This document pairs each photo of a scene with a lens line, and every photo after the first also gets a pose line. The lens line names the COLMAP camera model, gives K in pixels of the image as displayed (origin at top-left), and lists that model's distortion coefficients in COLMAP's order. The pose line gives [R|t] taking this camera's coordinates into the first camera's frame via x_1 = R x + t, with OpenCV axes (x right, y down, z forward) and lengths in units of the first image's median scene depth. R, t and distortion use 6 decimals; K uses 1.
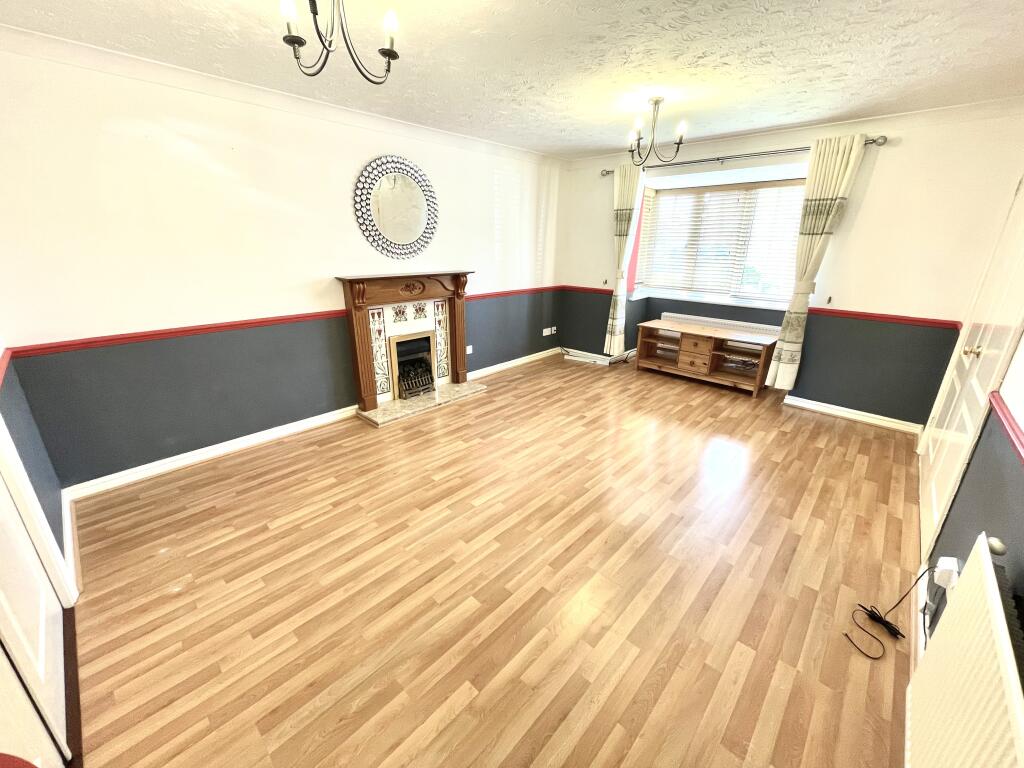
lens RADIAL K [[412.6, 0, 512.0], [0, 412.6, 384.0], [0, 0, 1]] dist [-0.001214, -0.000142]
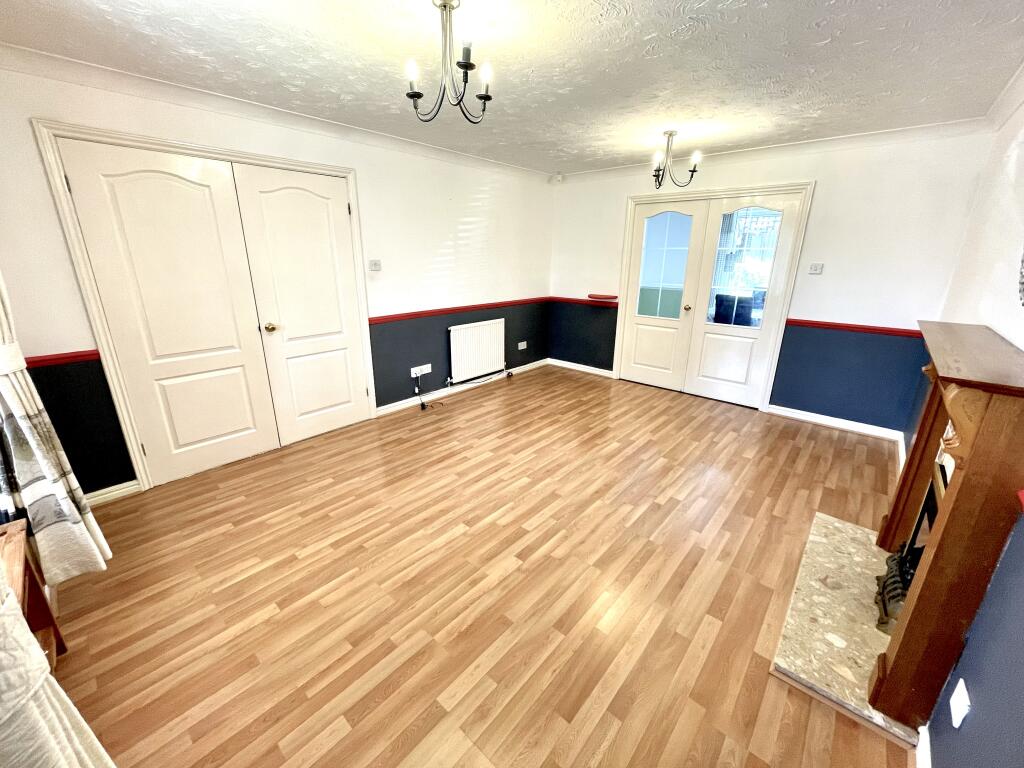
lens RADIAL K [[412.6, 0, 512.0], [0, 412.6, 384.0], [0, 0, 1]] dist [-0.001214, -0.000142]
pose [[-0.999401, -0.006051, -0.034060, 0.256234], [-0.025148, 0.803158, 0.595235, -0.564318], [0.023754, 0.595735, -0.802830, 1.630978]]
